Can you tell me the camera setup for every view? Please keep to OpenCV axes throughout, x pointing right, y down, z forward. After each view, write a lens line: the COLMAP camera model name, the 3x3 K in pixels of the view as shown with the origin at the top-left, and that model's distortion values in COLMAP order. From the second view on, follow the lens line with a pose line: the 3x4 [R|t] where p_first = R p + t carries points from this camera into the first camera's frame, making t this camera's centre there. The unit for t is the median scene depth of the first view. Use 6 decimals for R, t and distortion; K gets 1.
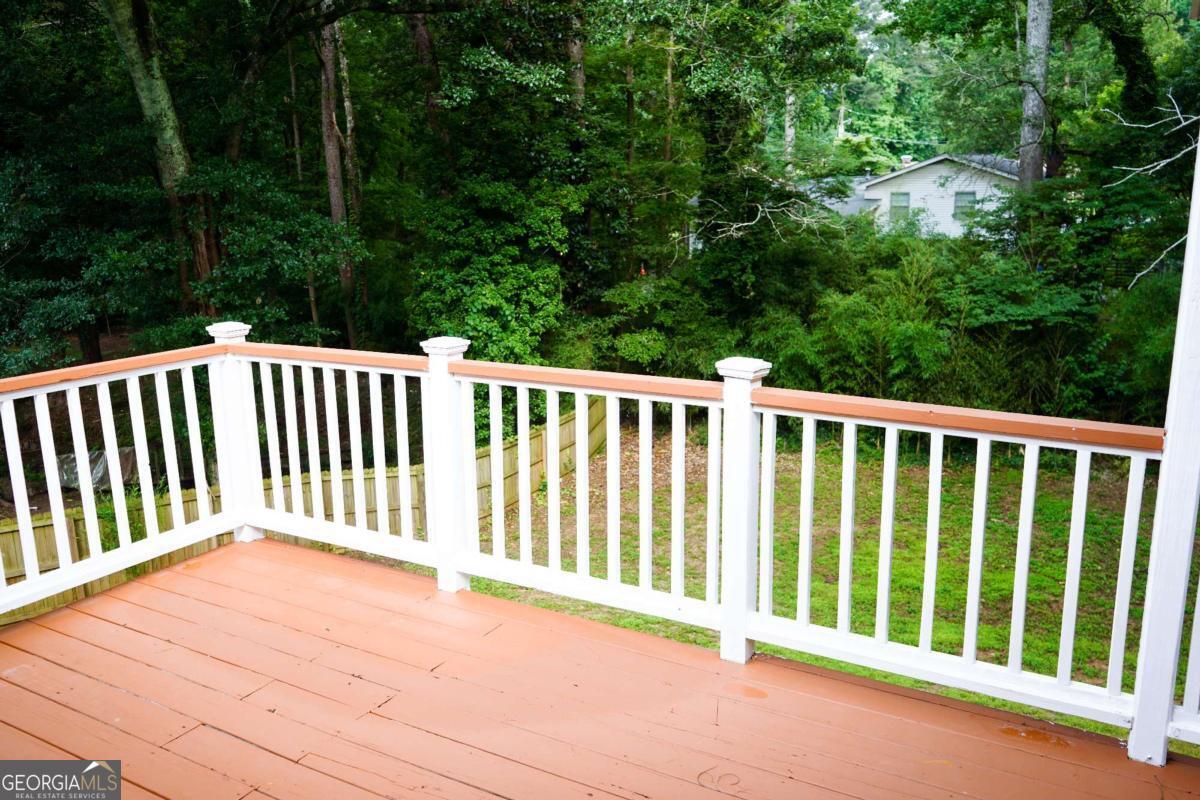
lens RADIAL K [[971.6, 0, 600.0], [0, 971.6, 400.0], [0, 0, 1]] dist [-0.009833, 0.020078]
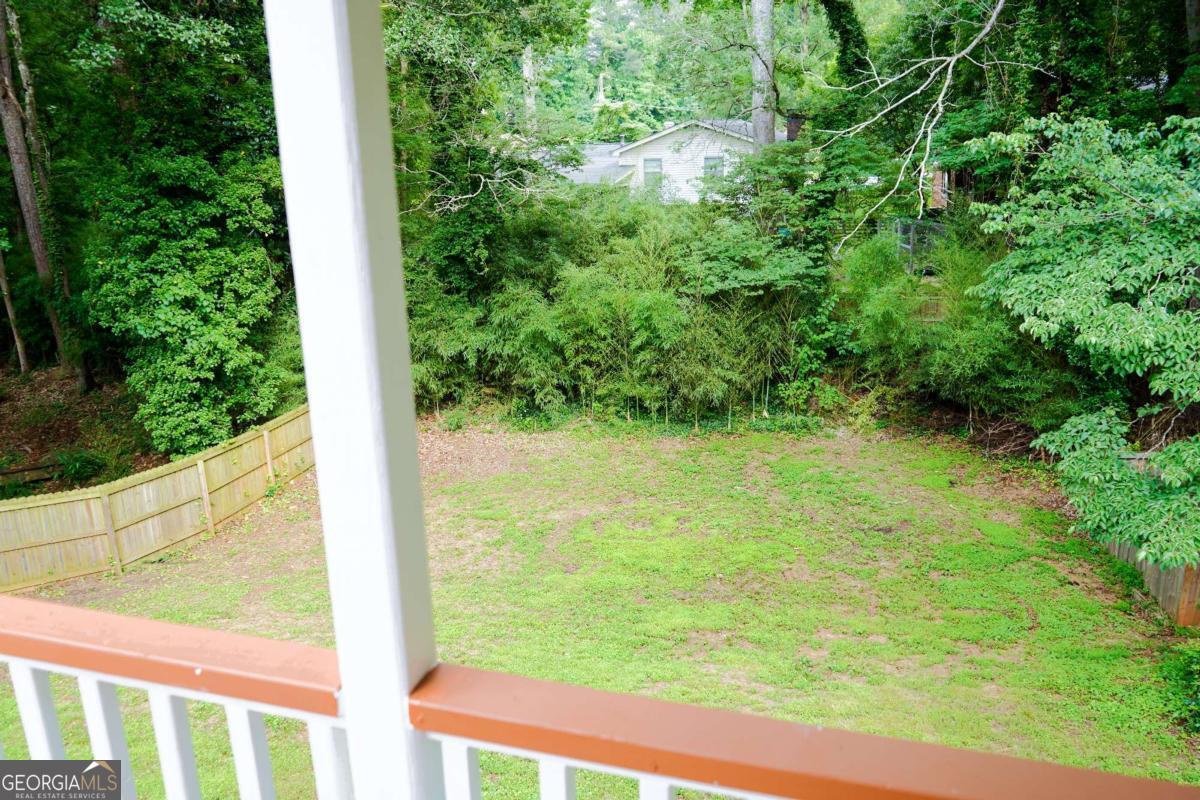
lens RADIAL K [[971.6, 0, 600.0], [0, 971.6, 400.0], [0, 0, 1]] dist [-0.009833, 0.020078]
pose [[0.975690, -0.069342, 0.207898, 0.061578], [0.062986, 0.997327, 0.037046, -0.011225], [-0.209911, -0.023051, 0.977449, 0.050193]]
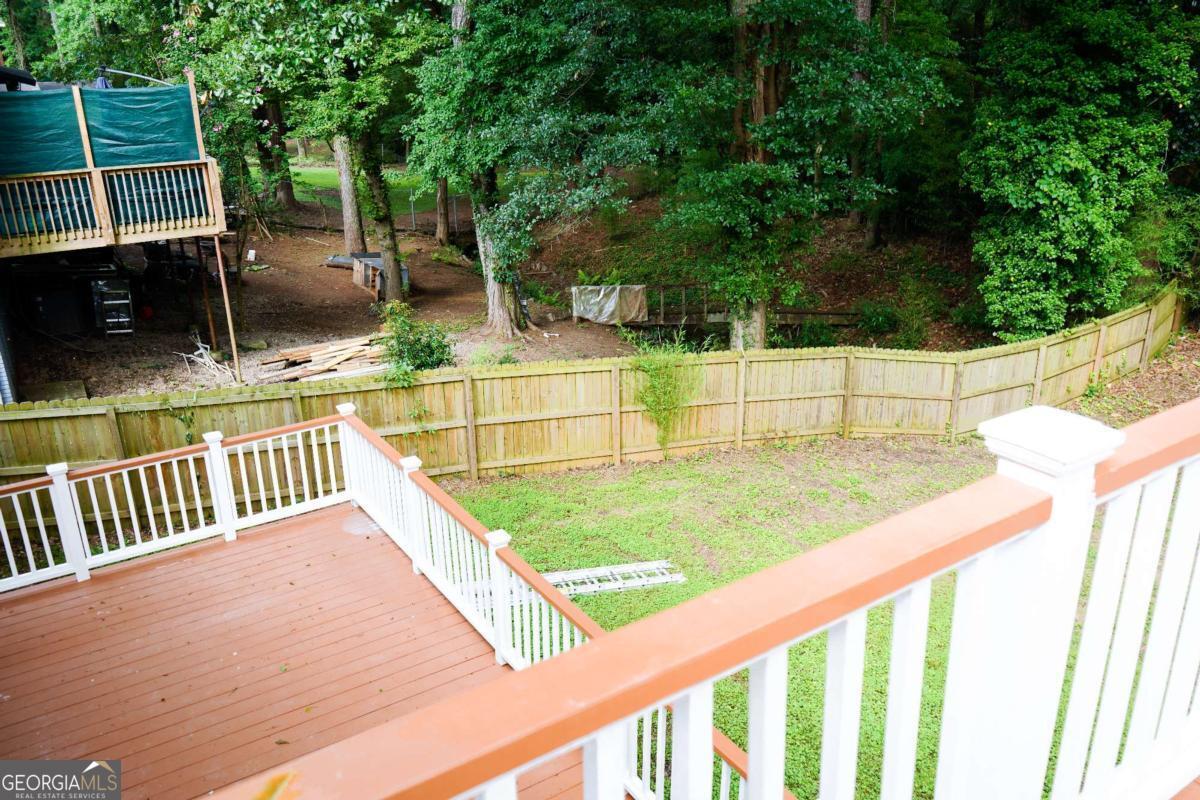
lens RADIAL K [[971.6, 0, 600.0], [0, 971.6, 400.0], [0, 0, 1]] dist [-0.009833, 0.020078]
pose [[0.899950, 0.162976, -0.404387, -0.101412], [-0.097417, 0.979224, 0.177849, -0.012071], [0.424970, -0.120661, 0.897129, 0.069621]]
